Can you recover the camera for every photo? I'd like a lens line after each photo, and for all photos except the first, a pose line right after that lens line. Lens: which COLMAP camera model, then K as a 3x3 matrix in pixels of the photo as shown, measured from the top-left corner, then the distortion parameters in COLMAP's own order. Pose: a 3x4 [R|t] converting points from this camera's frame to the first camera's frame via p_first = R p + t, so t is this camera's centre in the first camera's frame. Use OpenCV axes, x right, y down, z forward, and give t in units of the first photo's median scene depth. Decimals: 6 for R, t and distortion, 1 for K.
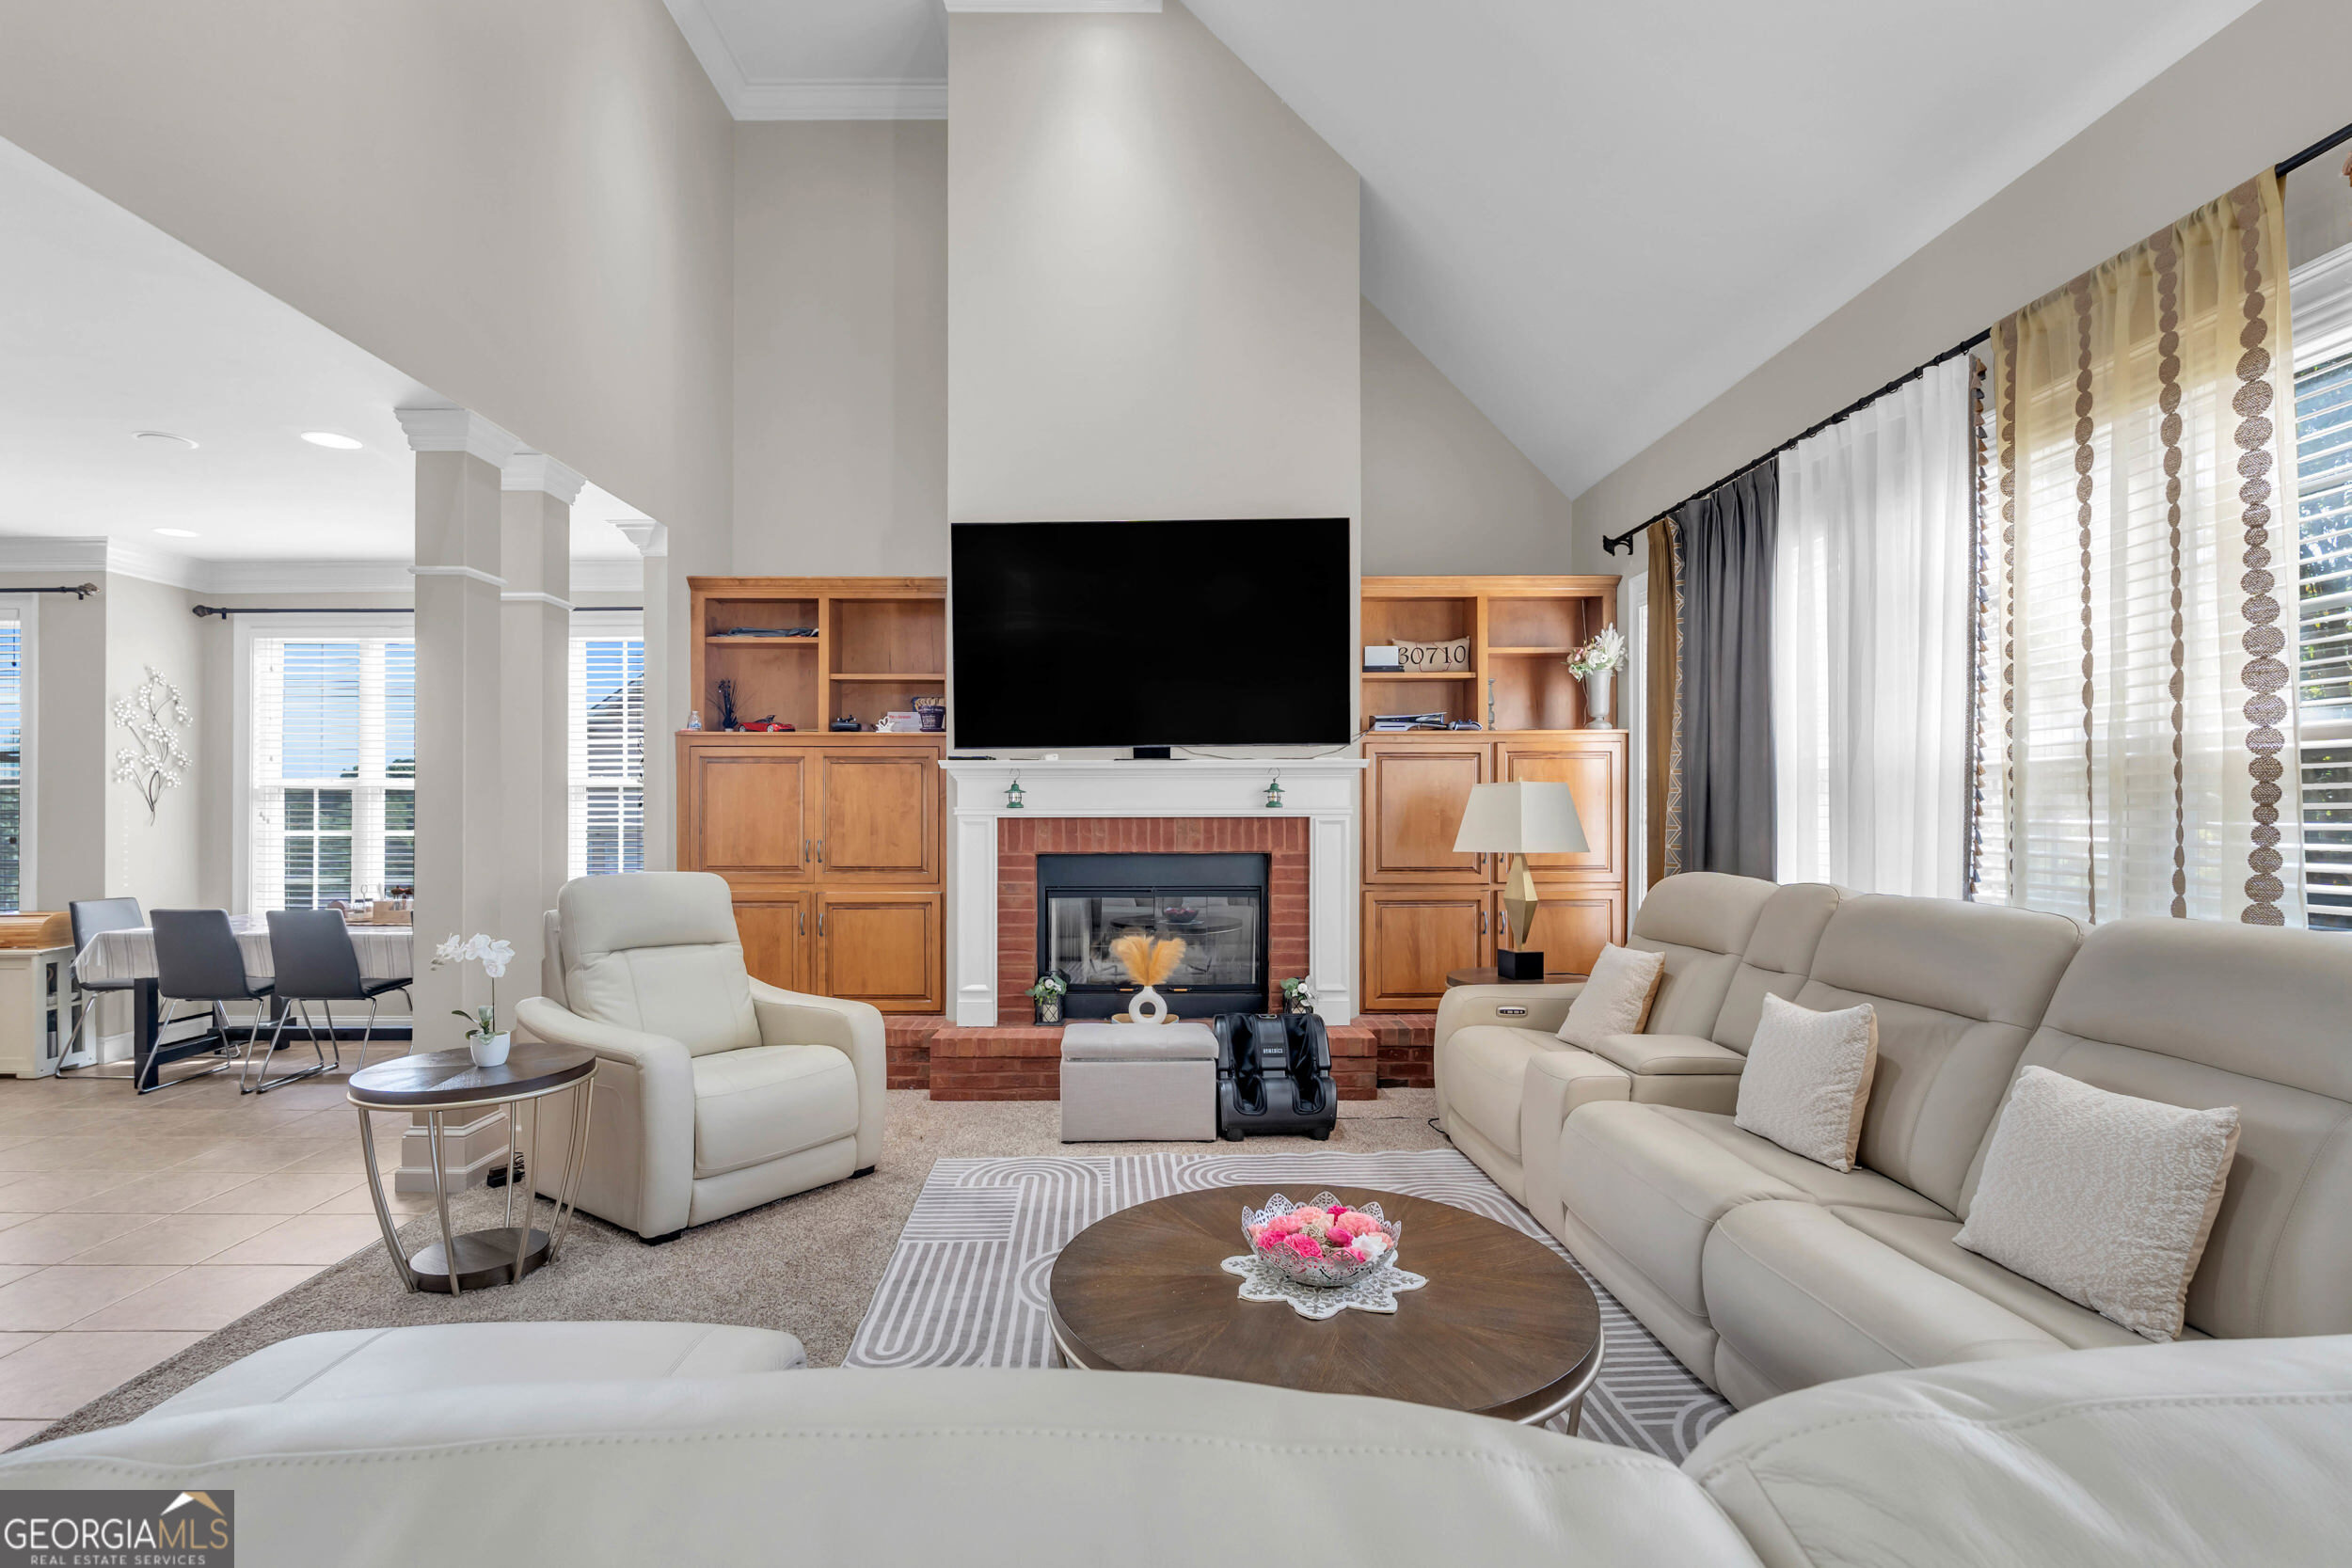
lens RADIAL K [[1138.8, 0, 1180.2], [0, 1138.8, 815.5], [0, 0, 1]] dist [-0.011930, 0.000271]
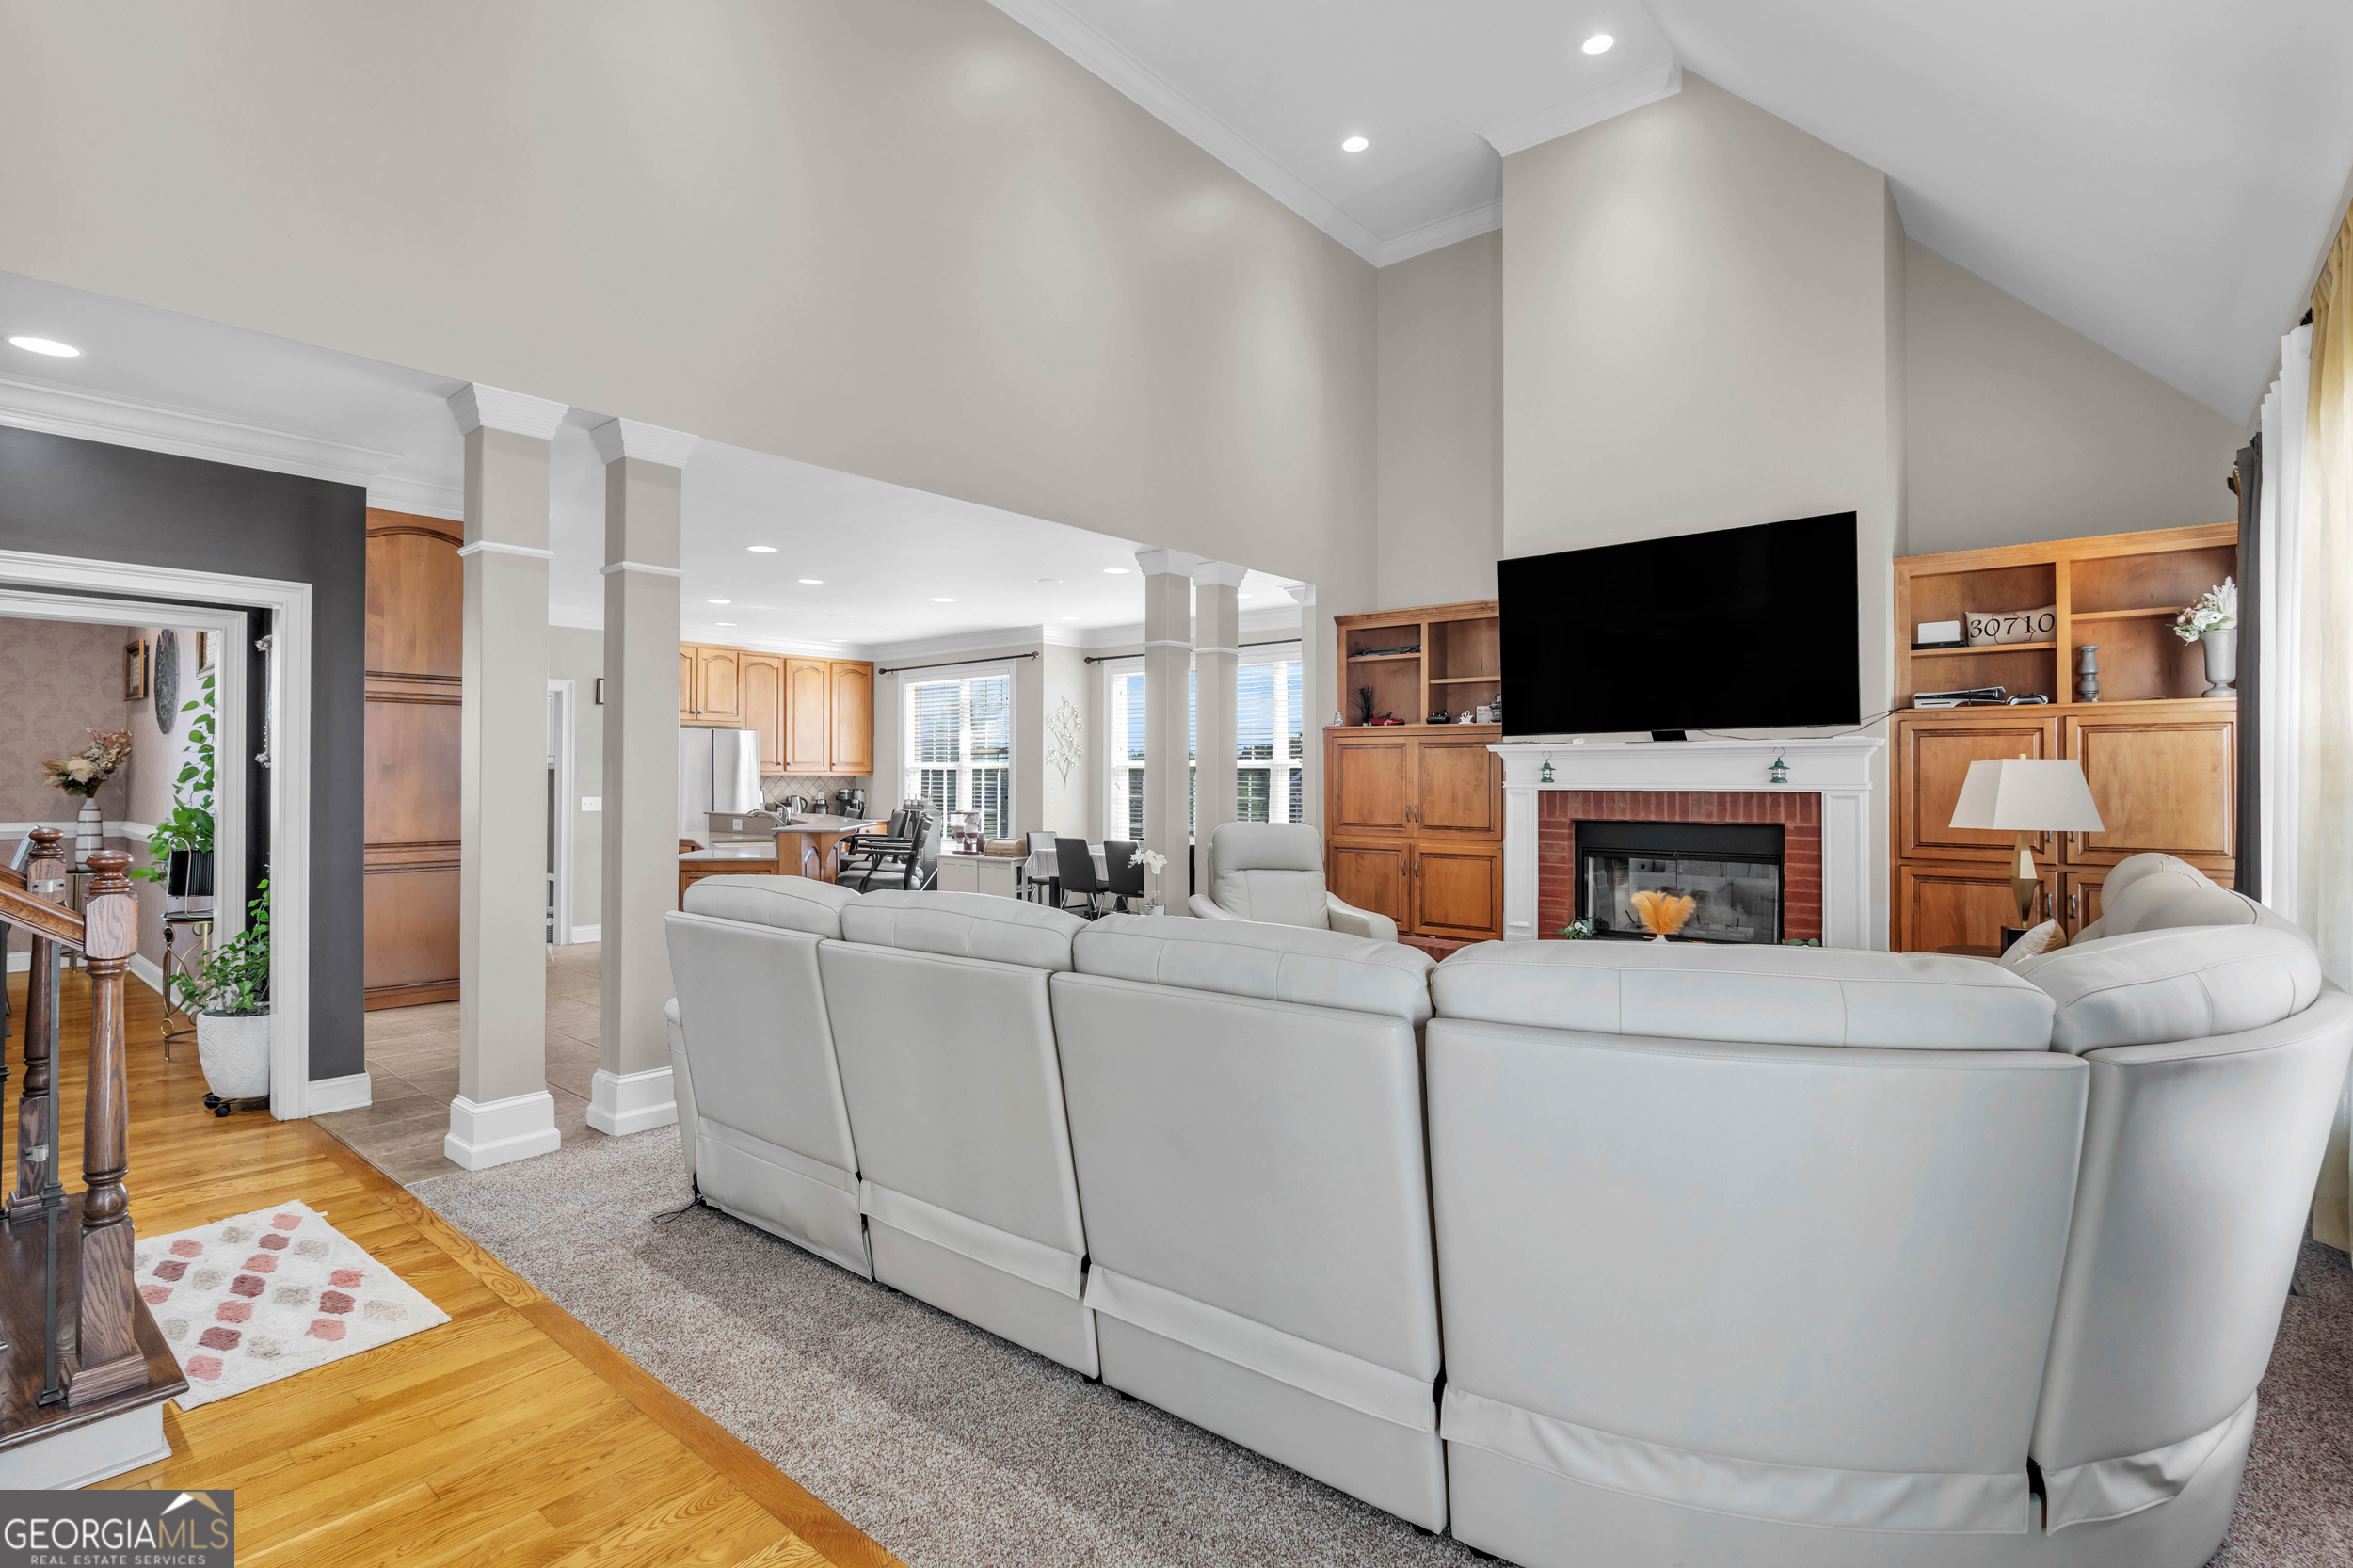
lens RADIAL K [[1124.2, 0, 1150.4], [0, 1124.2, 812.9], [0, 0, 1]] dist [-0.010542, 0.001161]
pose [[0.755396, 0.023296, -0.654854, 0.316749], [-0.010020, 0.999662, 0.024003, 0.001800], [0.655192, -0.011570, 0.755374, -0.205939]]
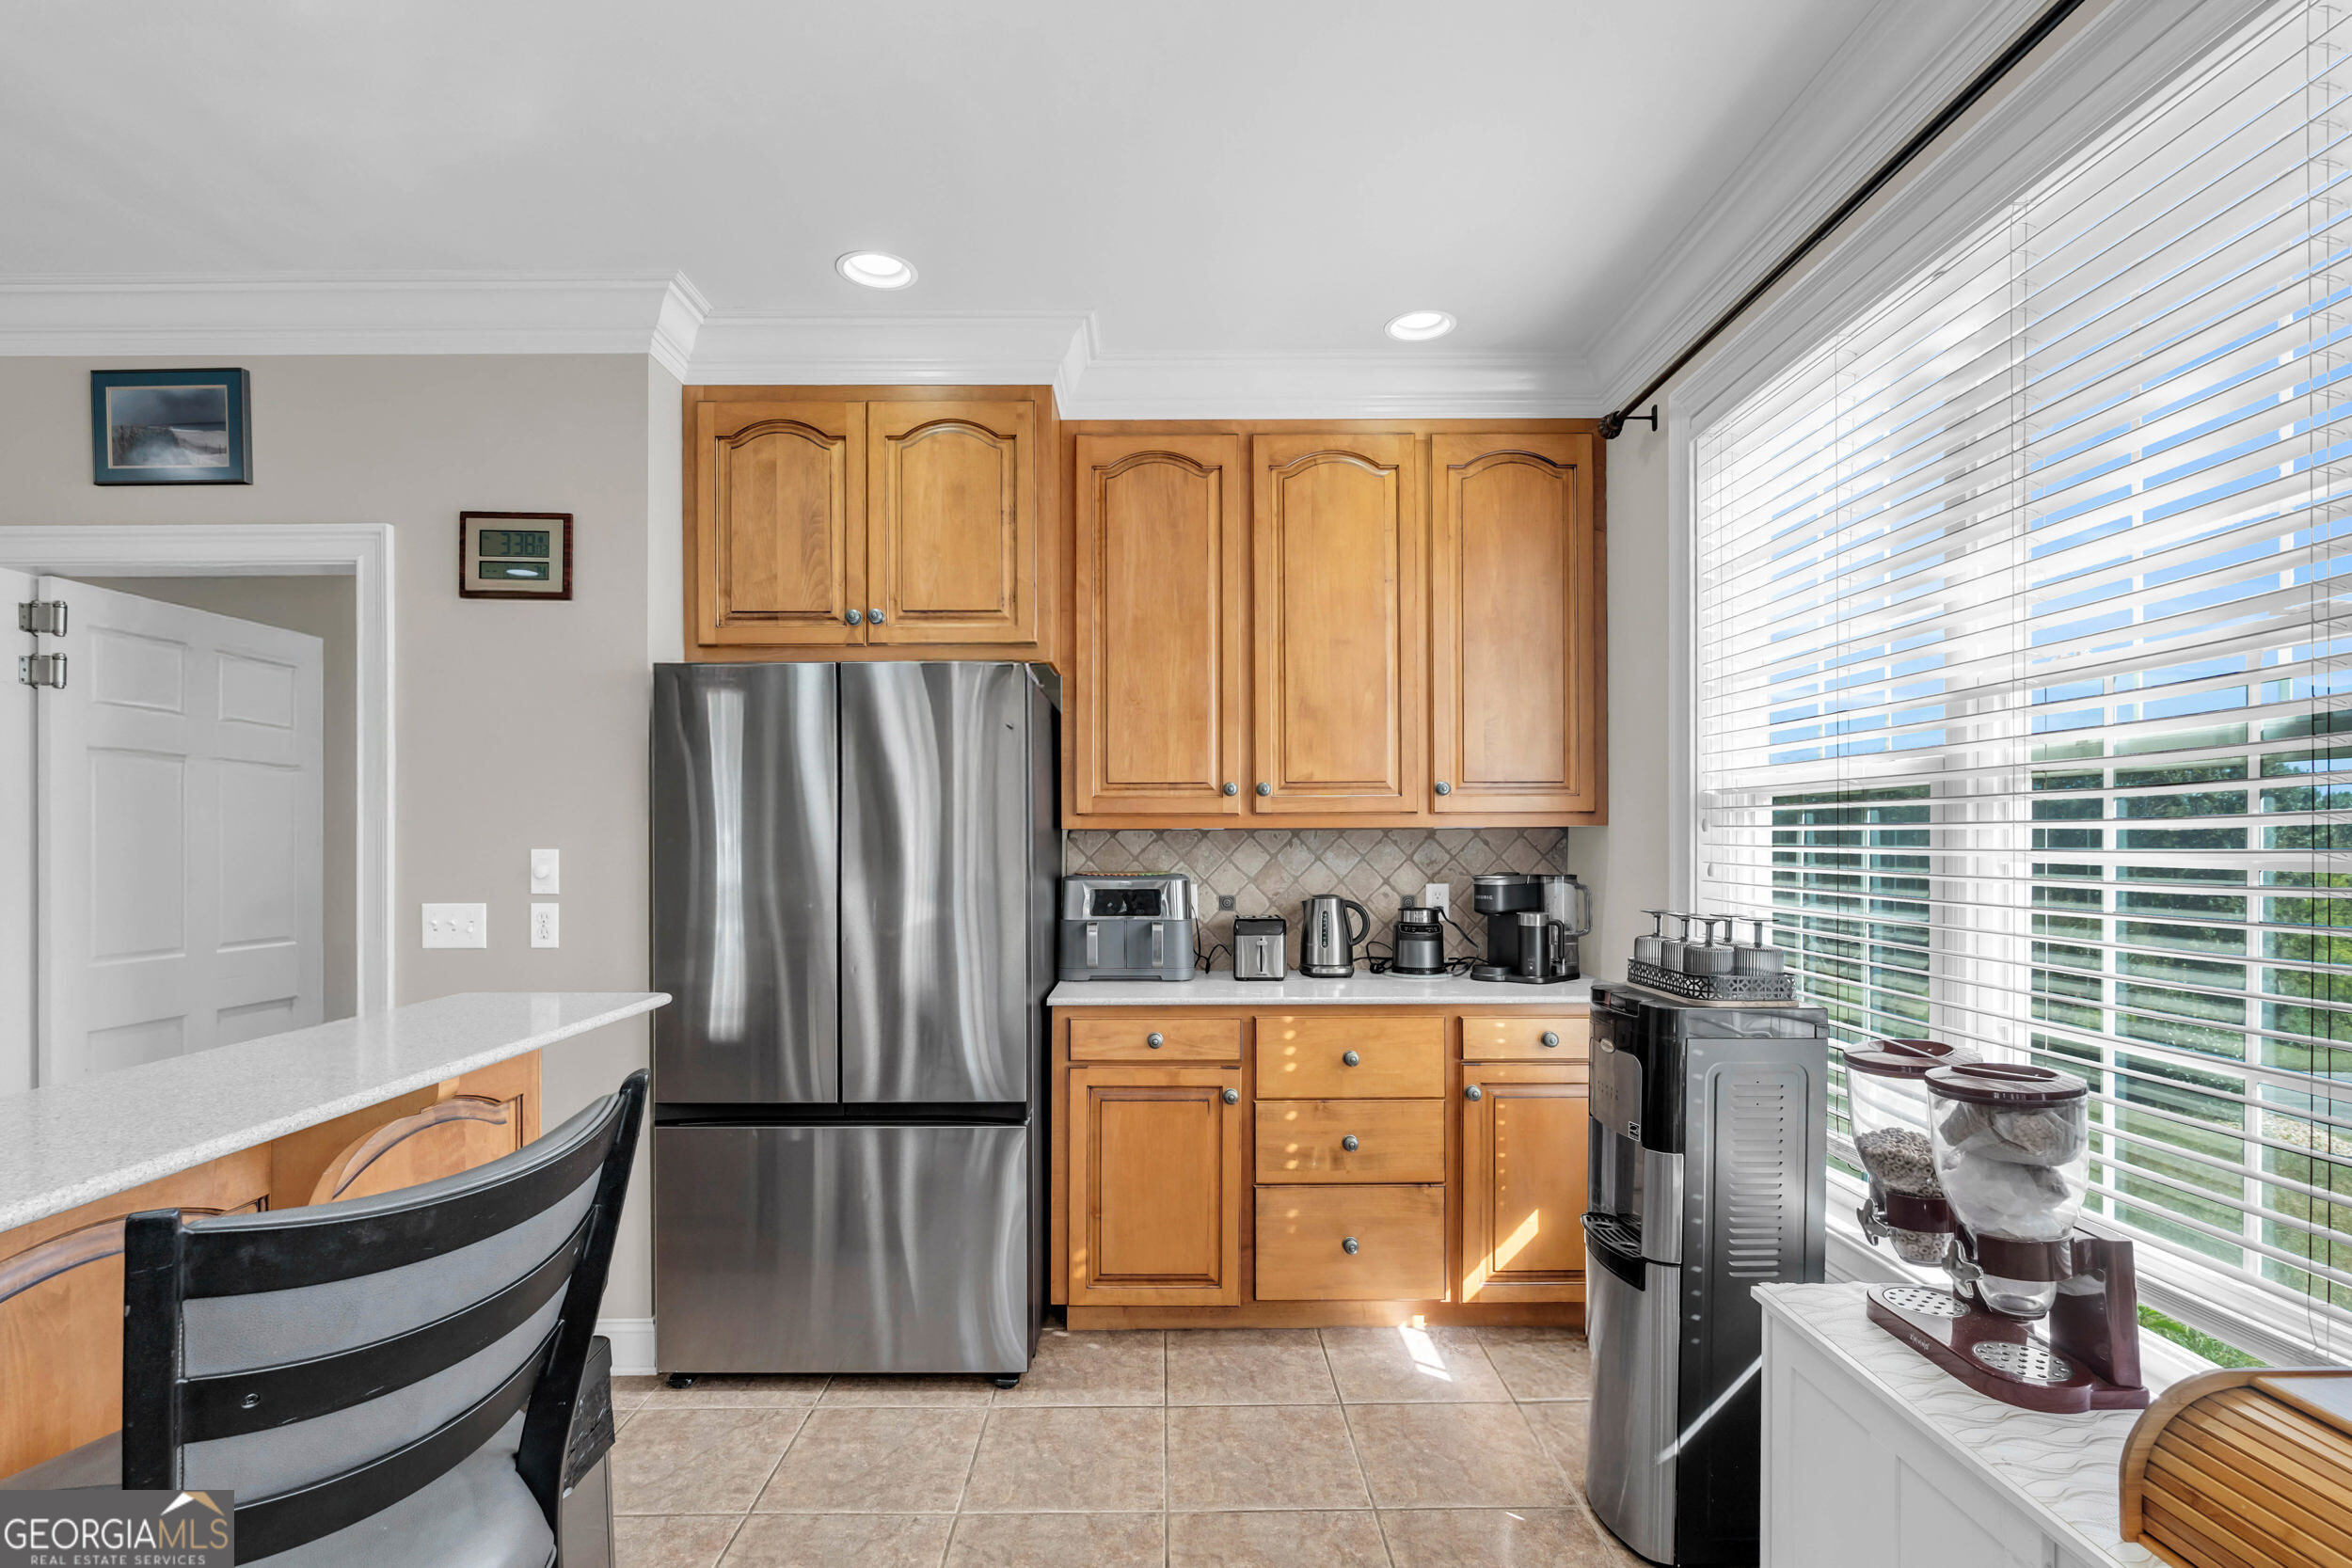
lens RADIAL K [[1134.4, 0, 1162.6], [0, 1134.4, 830.1], [0, 0, 1]] dist [-0.002928, 0.000181]
pose [[-0.004334, -0.003487, -0.999985, -0.849536], [-0.003105, 0.999989, -0.003474, -0.007305], [0.999986, 0.003090, -0.004345, 0.802320]]
